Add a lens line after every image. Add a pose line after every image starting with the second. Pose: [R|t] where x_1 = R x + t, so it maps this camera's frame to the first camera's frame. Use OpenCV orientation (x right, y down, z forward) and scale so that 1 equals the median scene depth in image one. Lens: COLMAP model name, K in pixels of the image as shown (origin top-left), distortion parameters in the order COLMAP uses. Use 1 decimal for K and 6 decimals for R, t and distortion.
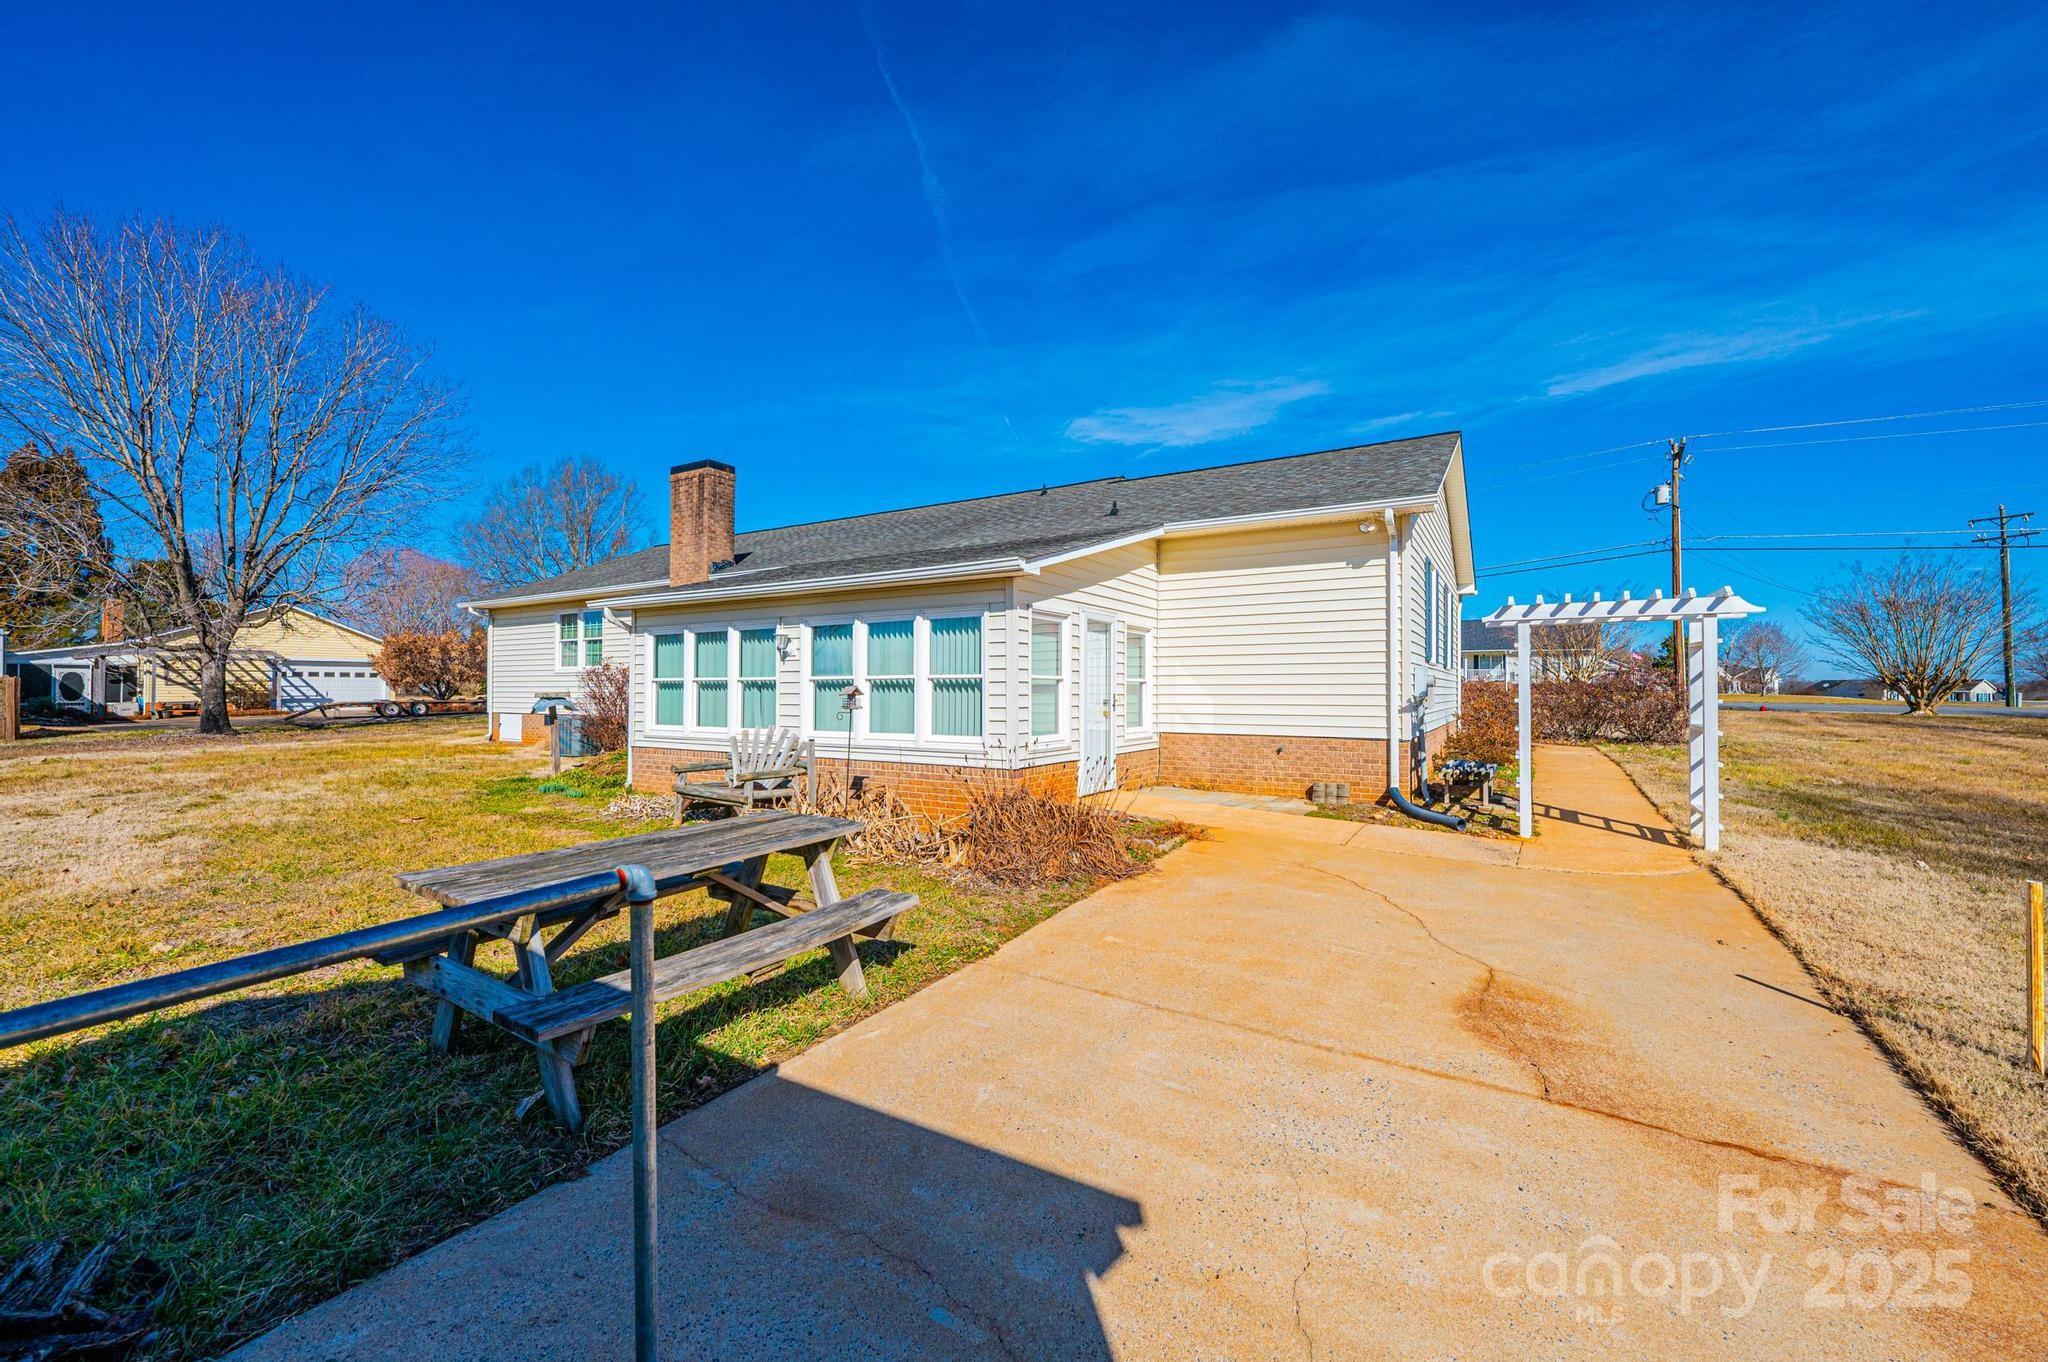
lens RADIAL K [[811.8, 0, 1031.0], [0, 811.8, 659.5], [0, 0, 1]] dist [0.010955, 0.000226]
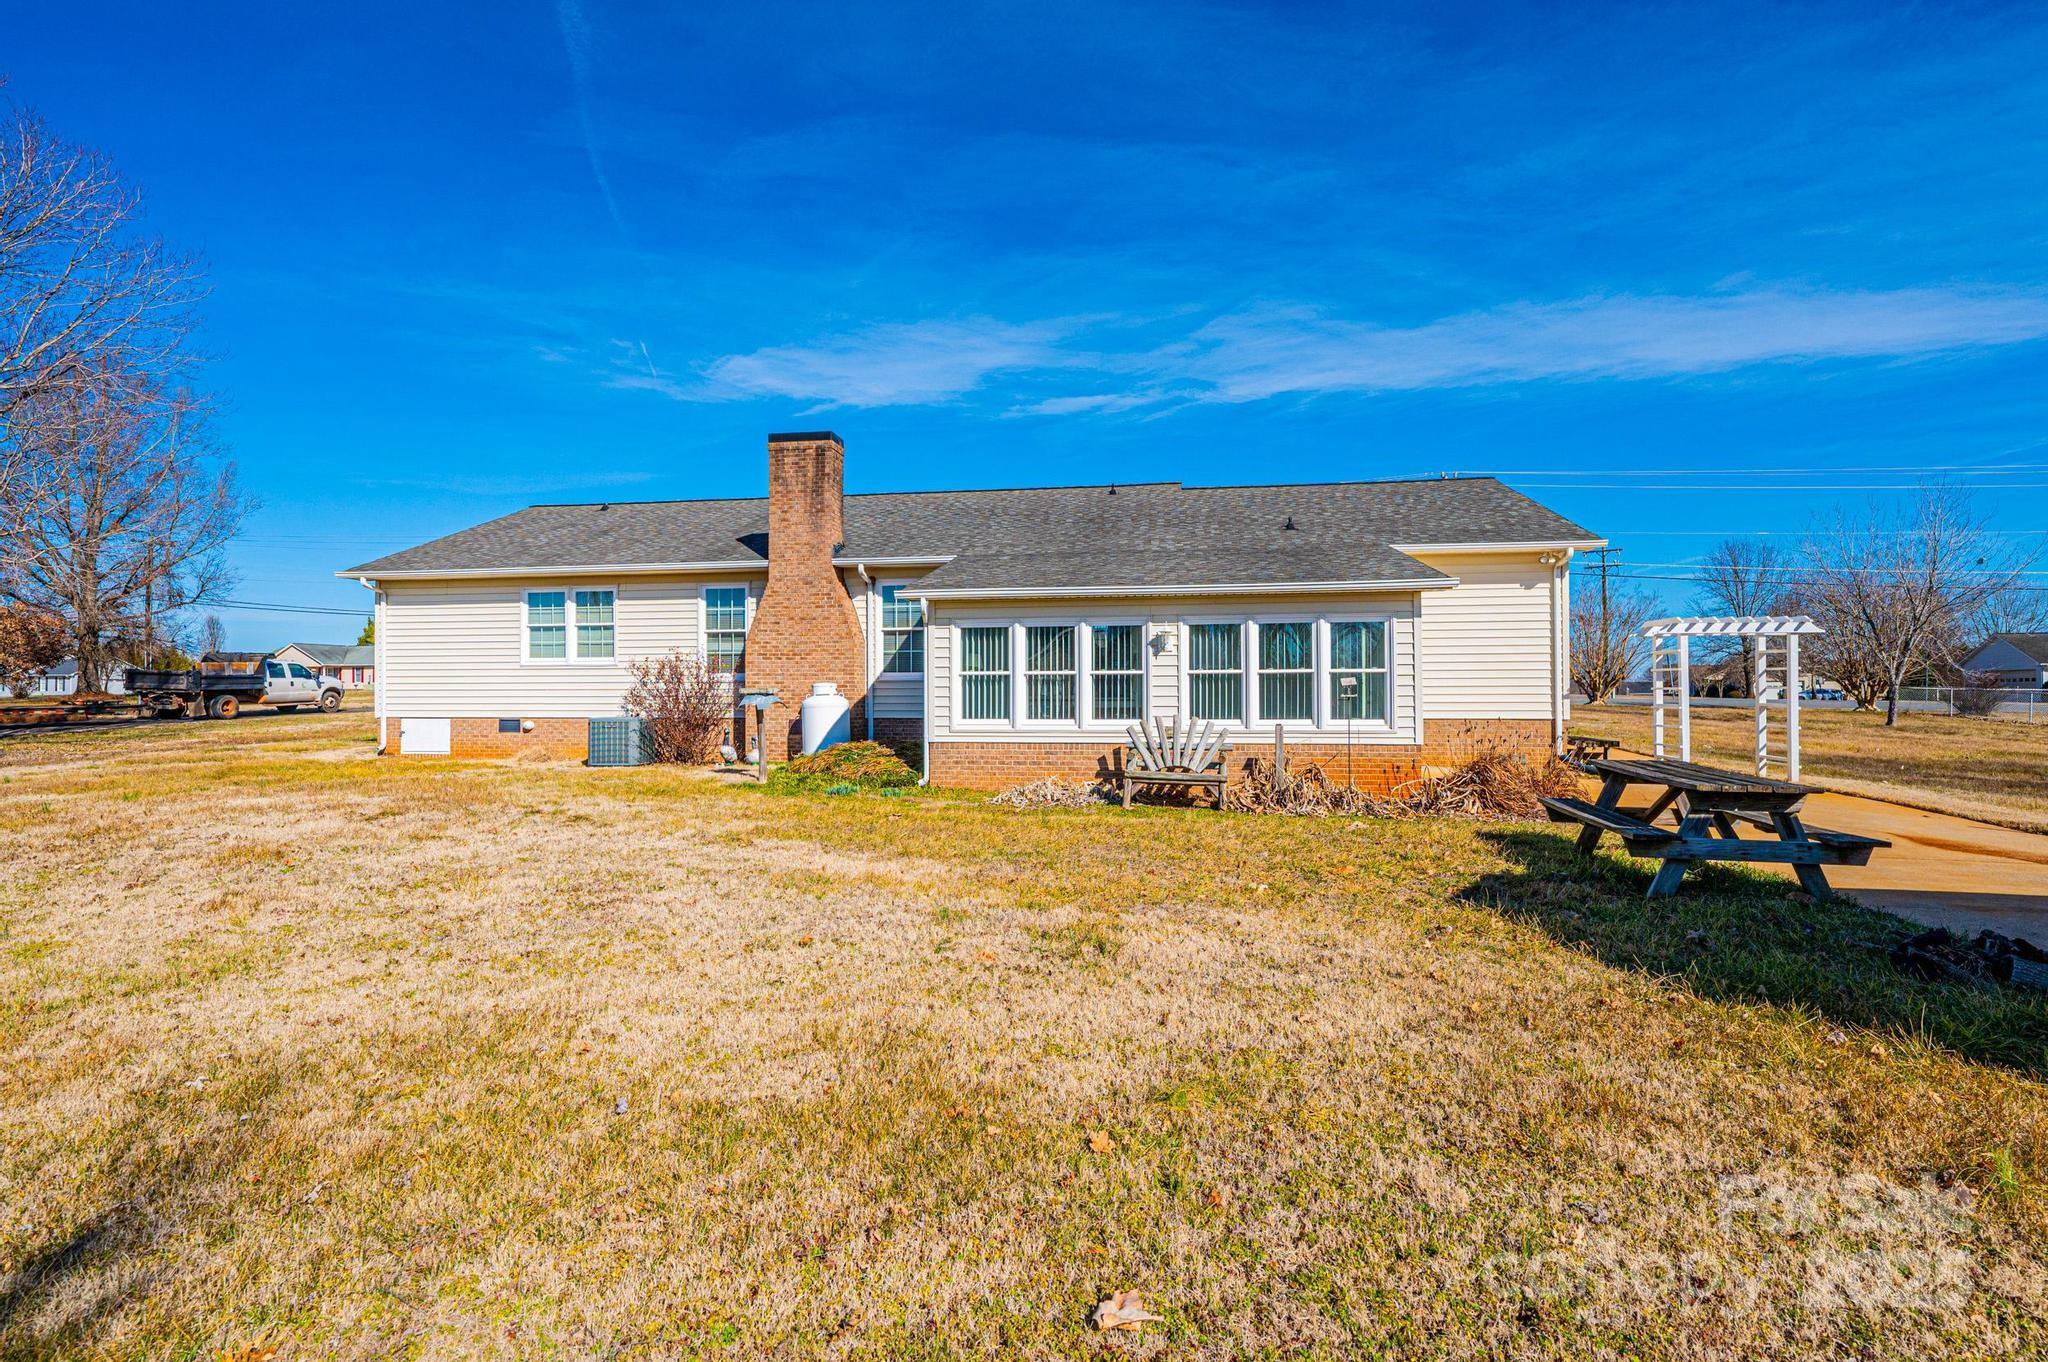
lens RADIAL K [[968.5, 0, 1016.4], [0, 968.5, 708.6], [0, 0, 1]] dist [0.021619, -0.000066]
pose [[0.924124, -0.008732, 0.381993, -0.084389], [-0.010799, 0.998743, 0.048957, 0.001033], [-0.381940, -0.049367, 0.922868, -0.012447]]
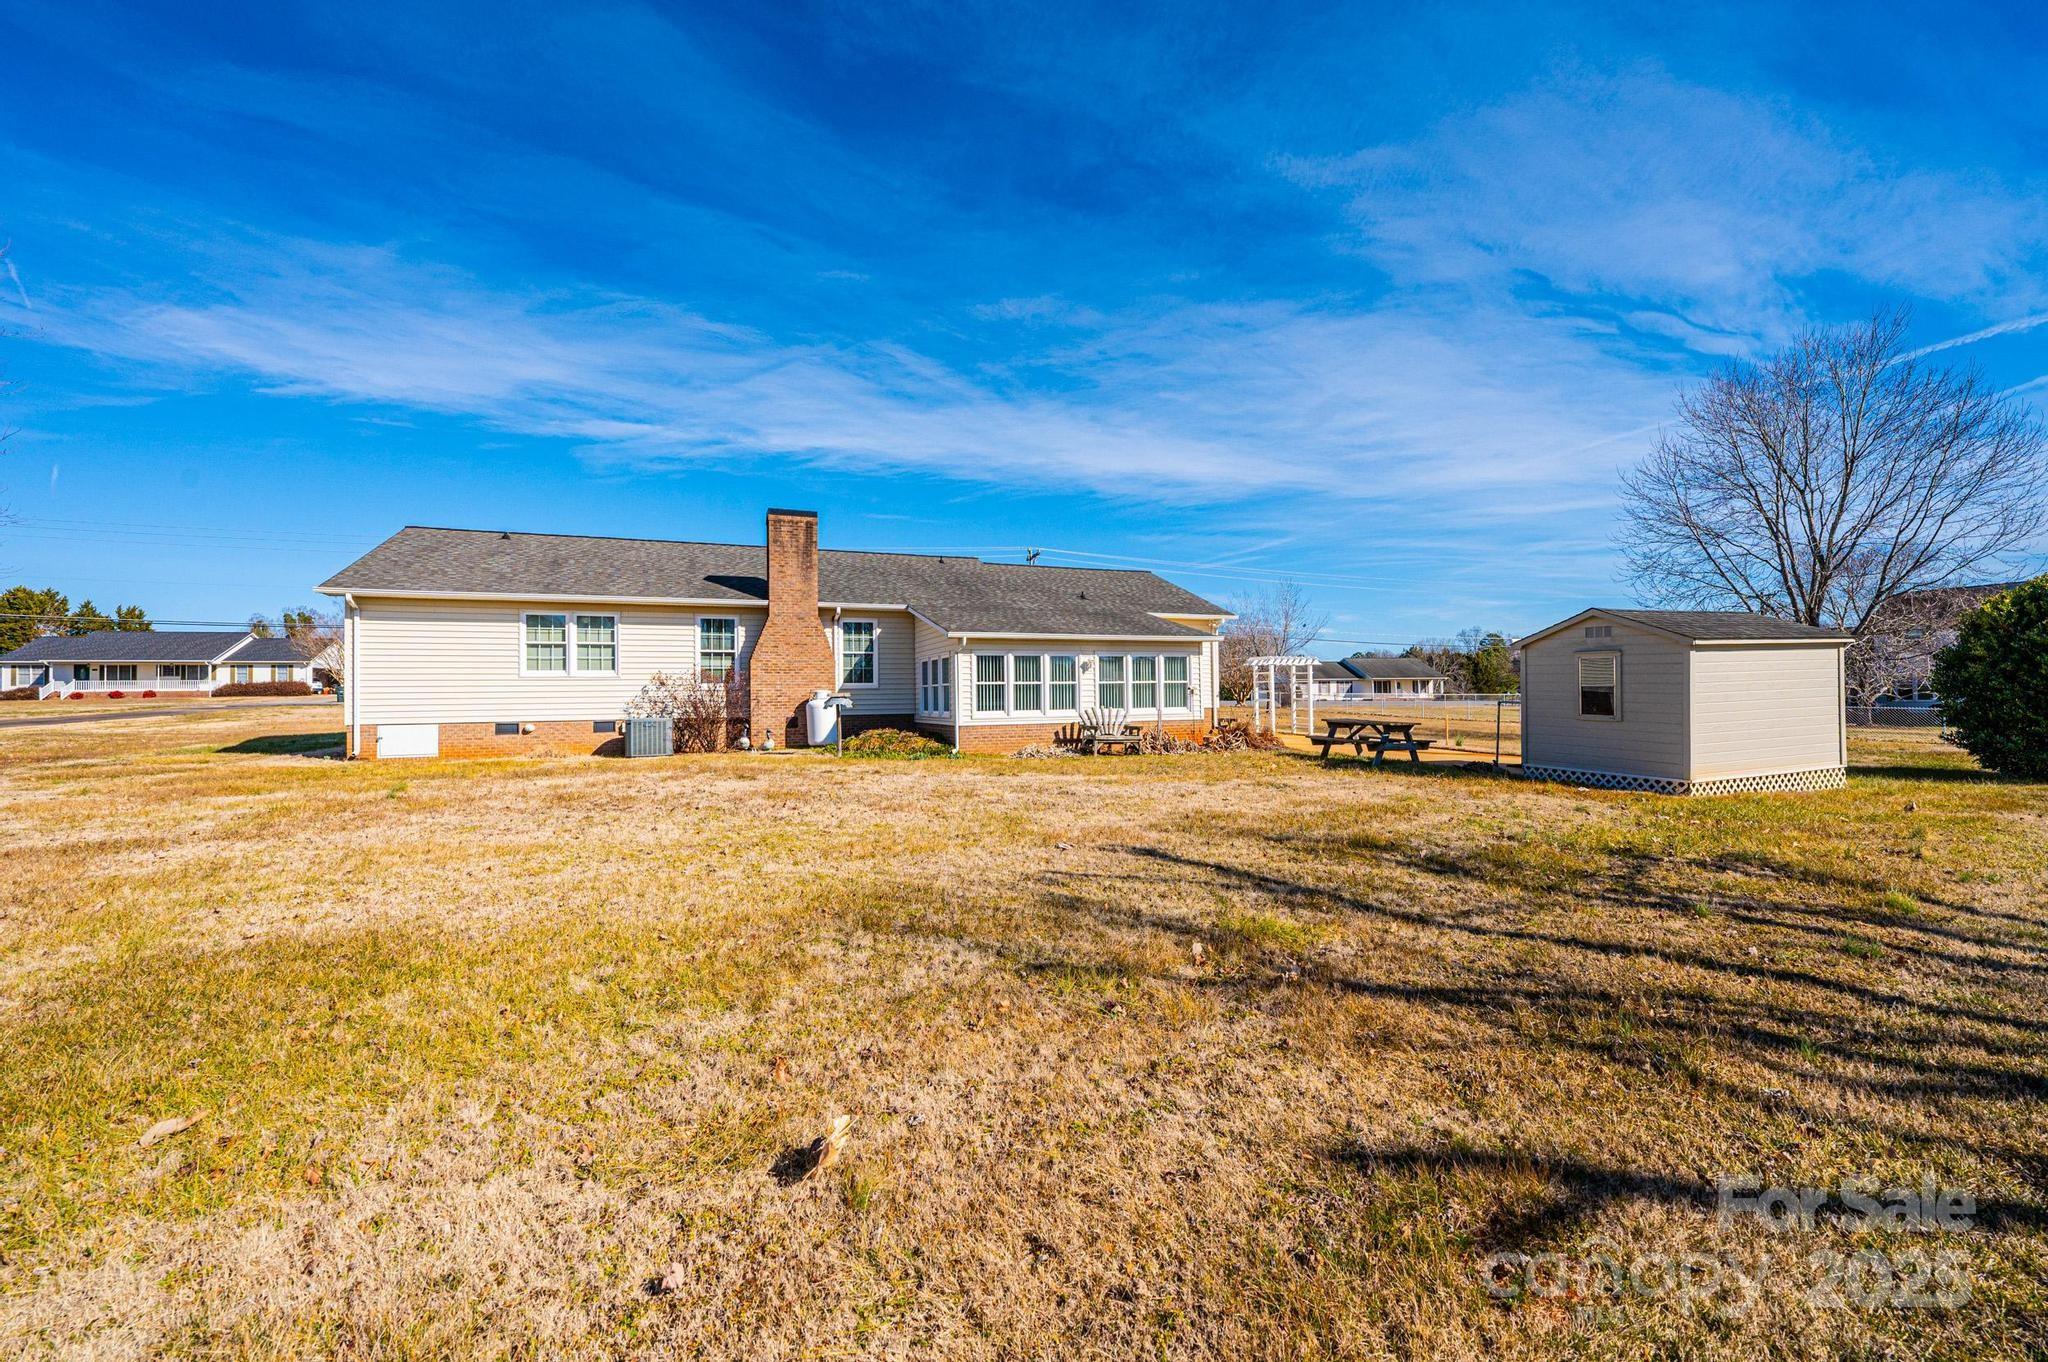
lens RADIAL K [[864.2, 0, 1017.3], [0, 864.2, 710.7], [0, 0, 1]] dist [0.051083, -0.013183]
pose [[0.604633, -0.016065, 0.796342, -0.175761], [-0.014095, 0.999424, 0.030864, 0.002634], [-0.796380, -0.029886, 0.604058, -0.010791]]
